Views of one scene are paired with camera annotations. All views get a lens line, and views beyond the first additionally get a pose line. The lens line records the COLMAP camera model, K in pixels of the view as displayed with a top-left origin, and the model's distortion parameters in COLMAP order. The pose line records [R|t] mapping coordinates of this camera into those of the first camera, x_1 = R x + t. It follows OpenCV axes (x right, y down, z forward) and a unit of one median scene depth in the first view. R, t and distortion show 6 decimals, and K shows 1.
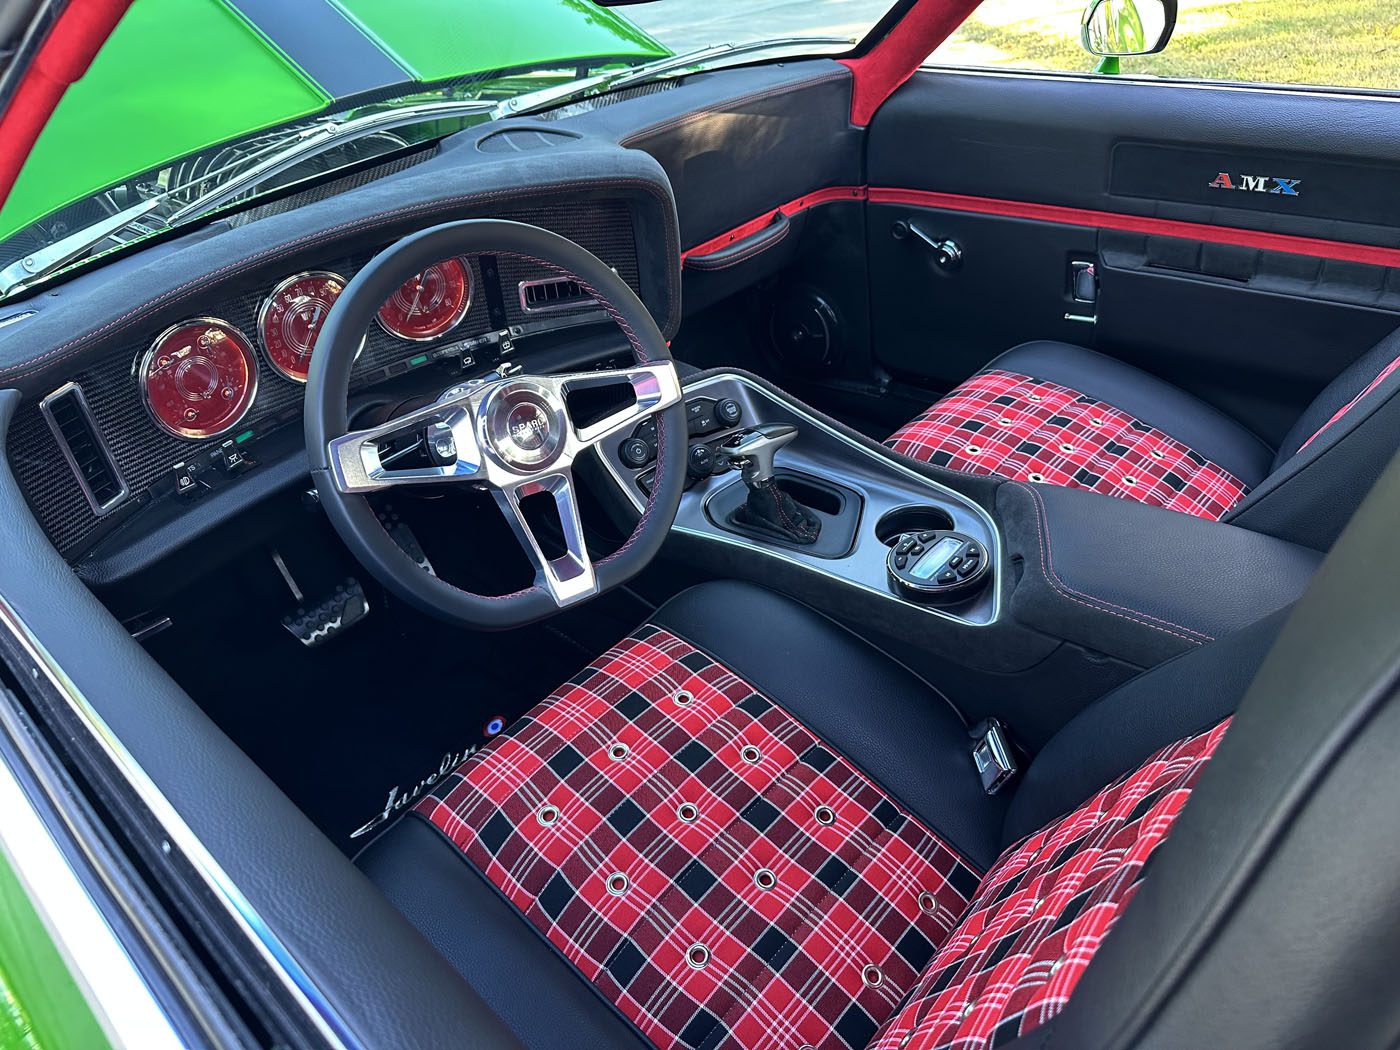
lens RADIAL K [[1153.7, 0, 694.7], [0, 1153.7, 504.9], [0, 0, 1]] dist [0.133220, -0.292738]
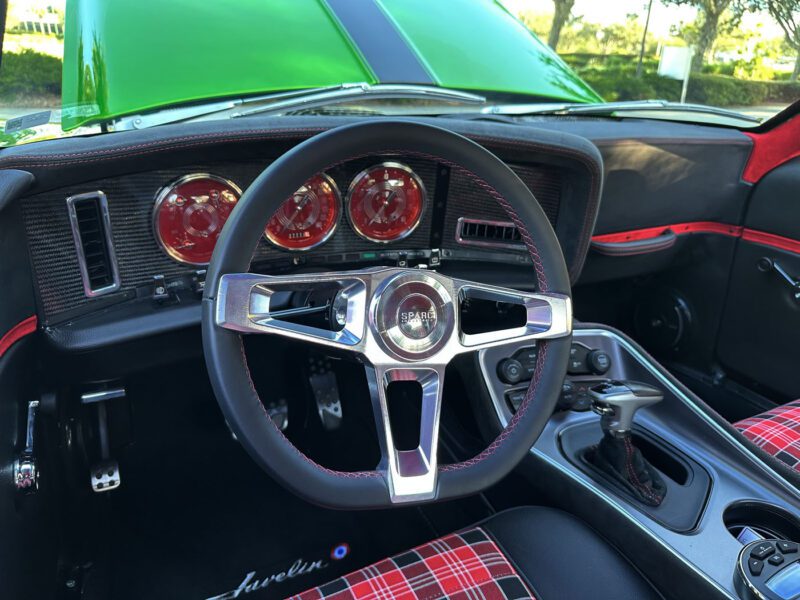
lens RADIAL K [[659.3, 0, 397.0], [0, 659.3, 288.5], [0, 0, 1]] dist [0.133220, -0.292738]
pose [[0.933295, 0.262888, -0.244642, -0.017756], [-0.297011, 0.947999, -0.114377, -0.014337], [0.201852, 0.179409, 0.962844, 0.331083]]
